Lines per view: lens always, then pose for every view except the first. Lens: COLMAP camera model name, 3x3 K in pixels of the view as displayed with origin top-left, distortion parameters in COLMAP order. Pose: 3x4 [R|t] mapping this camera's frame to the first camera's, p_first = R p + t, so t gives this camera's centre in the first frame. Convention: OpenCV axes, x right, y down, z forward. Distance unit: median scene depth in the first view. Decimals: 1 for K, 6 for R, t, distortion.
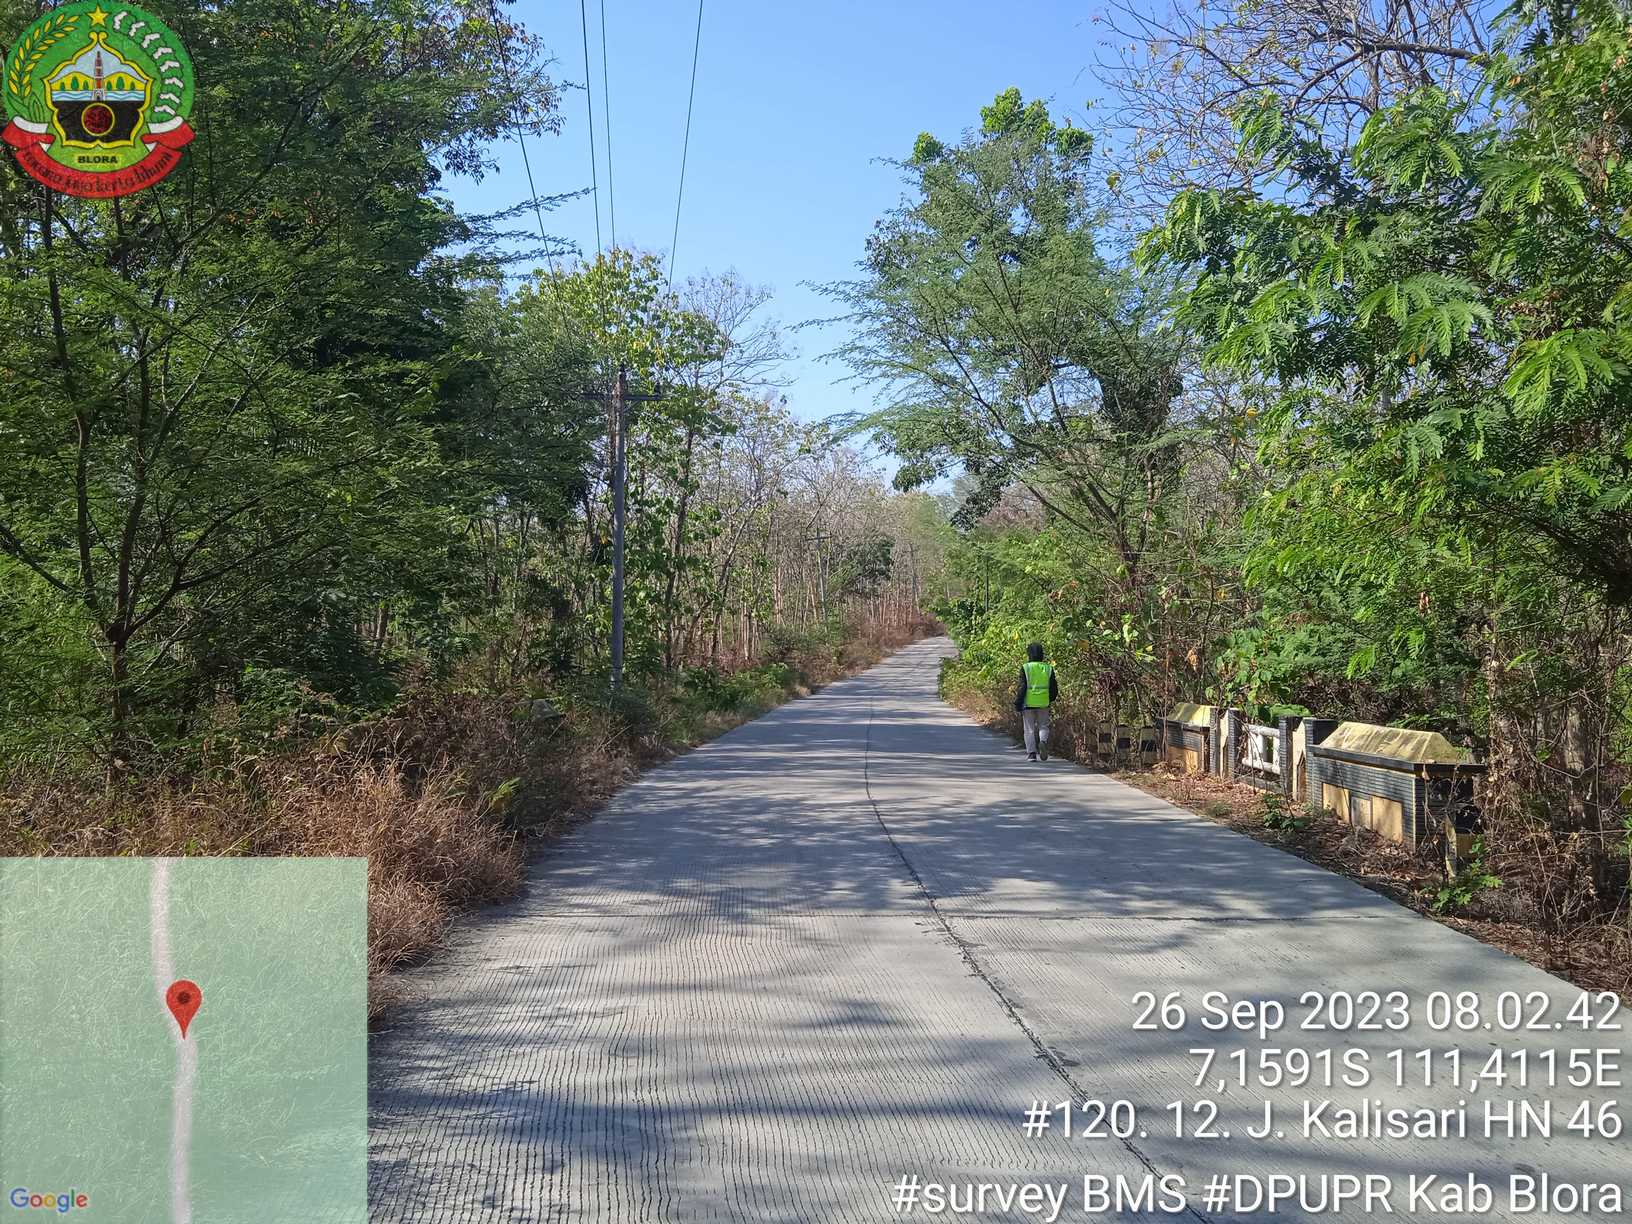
lens RADIAL K [[1350.0, 0, 817.4], [0, 1350.0, 628.0], [0, 0, 1]] dist [0.064040, -0.076248]
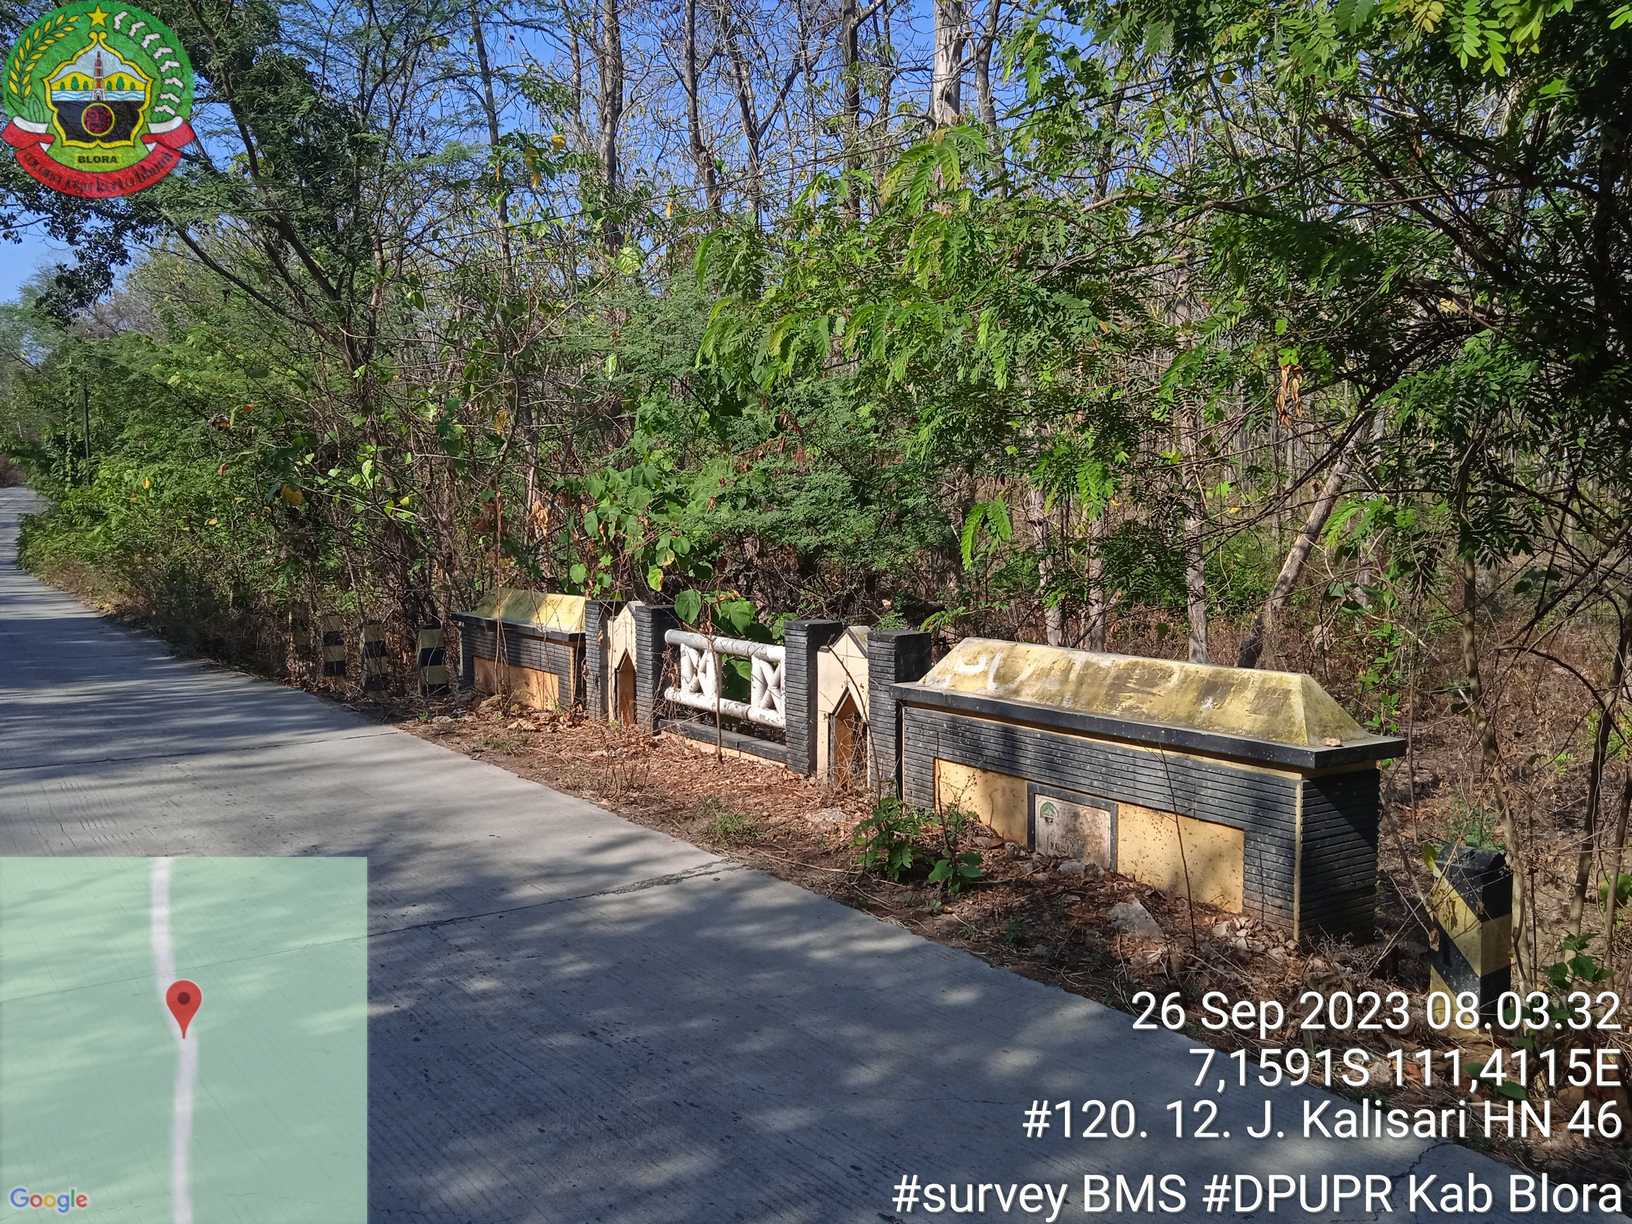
lens RADIAL K [[1350.0, 0, 817.4], [0, 1350.0, 628.0], [0, 0, 1]] dist [0.064040, -0.076248]
pose [[0.813232, -0.050455, 0.579748, 0.032376], [-0.010886, 0.994741, 0.101842, 0.009958], [-0.581838, -0.089133, 0.808406, 0.464771]]
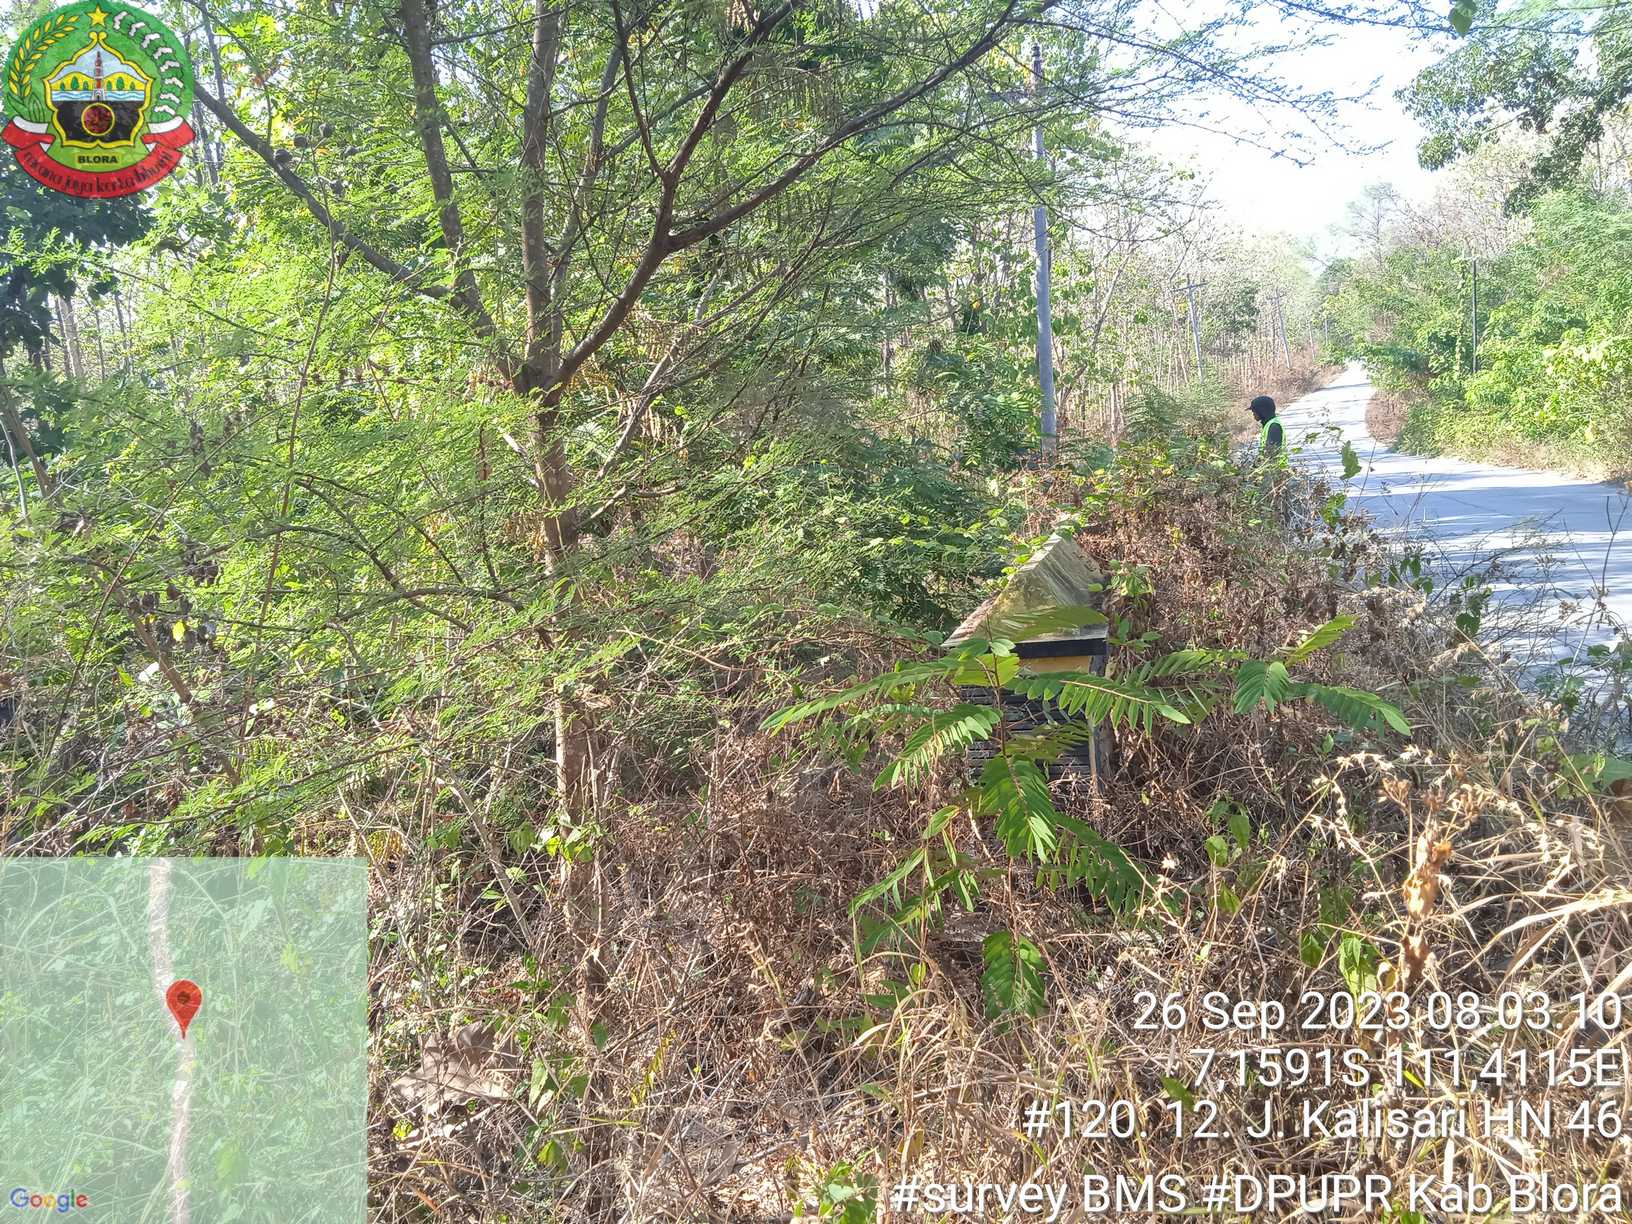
lens RADIAL K [[1350.0, 0, 817.4], [0, 1350.0, 628.0], [0, 0, 1]] dist [0.064040, -0.076248]
pose [[0.970296, -0.050815, -0.236524, -0.212804], [0.086839, 0.985691, 0.144472, 0.015870], [0.225798, -0.160720, 0.960825, 0.388036]]
